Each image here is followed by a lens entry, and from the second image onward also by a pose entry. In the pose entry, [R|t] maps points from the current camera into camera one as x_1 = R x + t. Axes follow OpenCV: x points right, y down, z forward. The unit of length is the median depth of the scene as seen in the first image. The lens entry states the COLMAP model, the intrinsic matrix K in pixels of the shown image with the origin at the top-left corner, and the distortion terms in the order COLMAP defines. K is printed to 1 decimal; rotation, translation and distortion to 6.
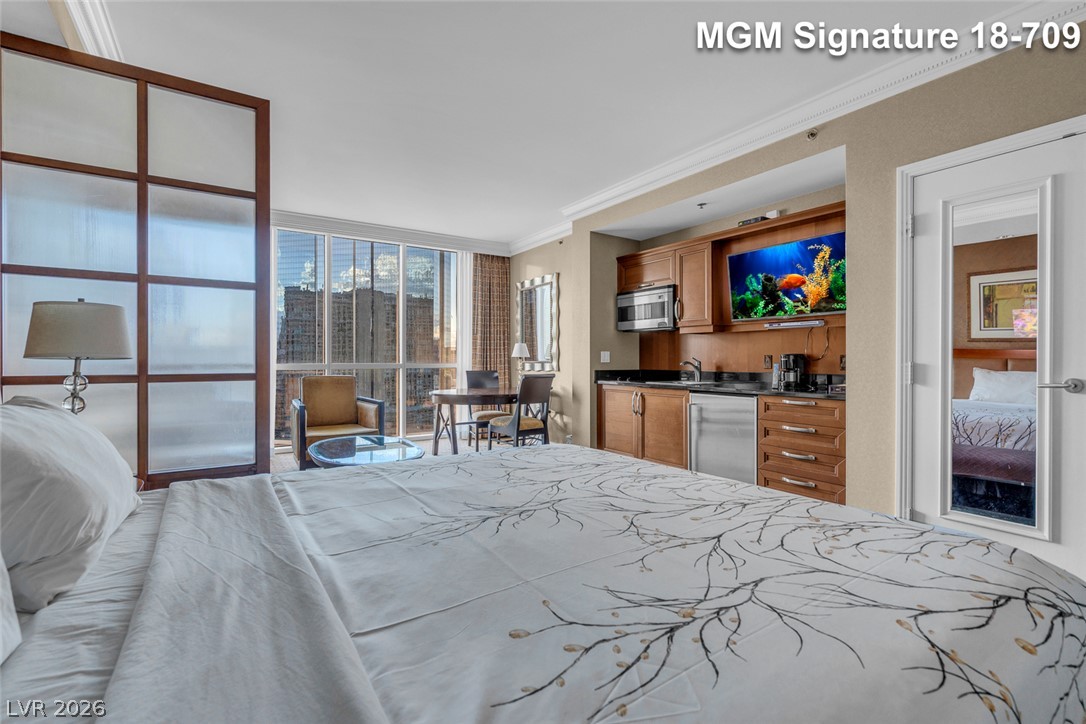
lens RADIAL K [[491.9, 0, 534.1], [0, 491.9, 362.0], [0, 0, 1]] dist [-0.005048, 0.001570]
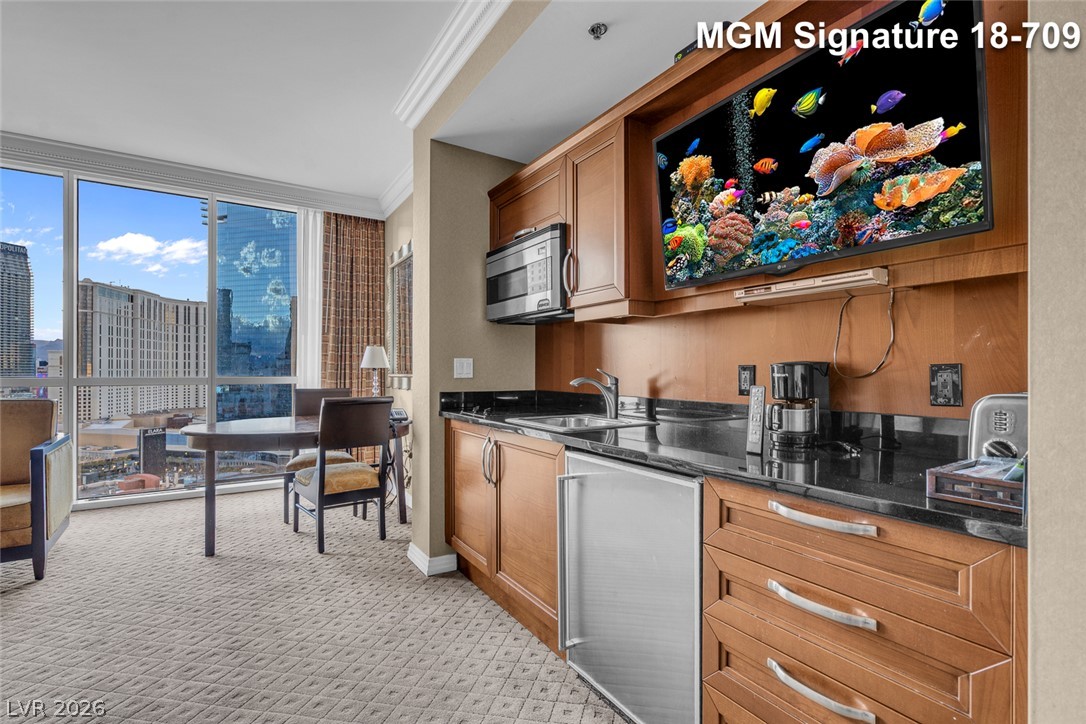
lens RADIAL K [[491.9, 0, 538.9], [0, 491.9, 370.7], [0, 0, 1]] dist [-0.005048, 0.001570]
pose [[0.999904, 0.003329, -0.013482, 0.269325], [-0.003390, 0.999984, -0.004570, -0.005683], [0.013467, 0.004616, 0.999899, 0.506138]]
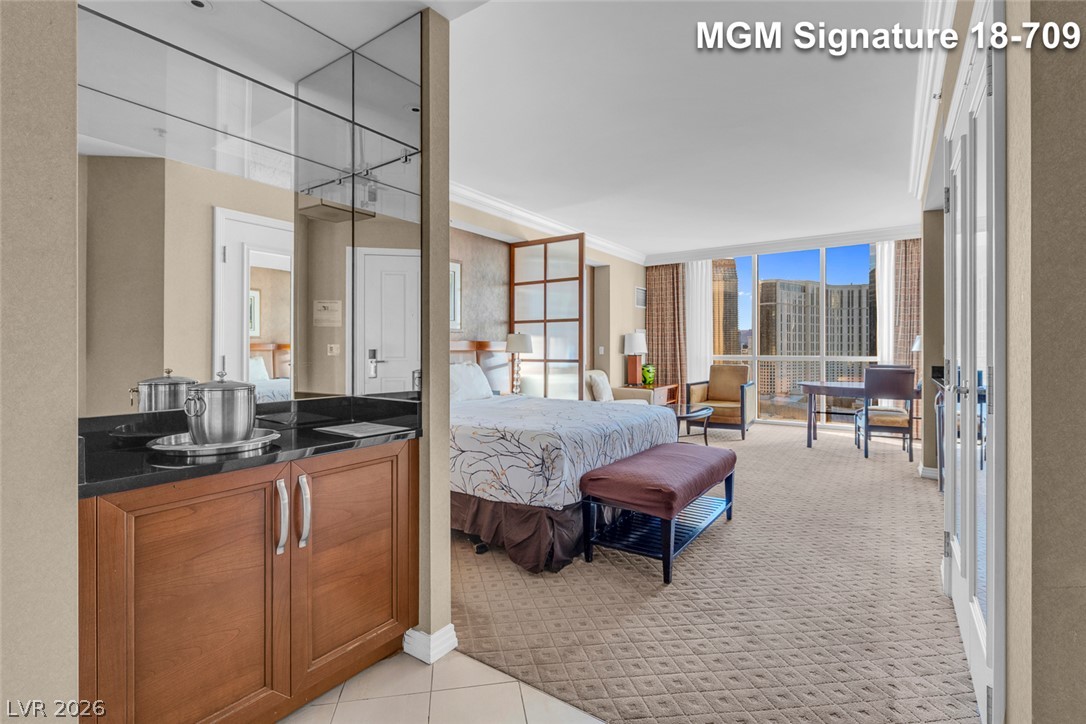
lens RADIAL K [[491.9, 0, 532.7], [0, 491.9, 351.7], [0, 0, 1]] dist [-0.005048, 0.001570]
pose [[0.350532, 0.002217, -0.936548, 0.783028], [-0.004801, 0.999988, 0.000570, -0.006894], [0.936538, 0.004297, 0.350539, 0.016221]]
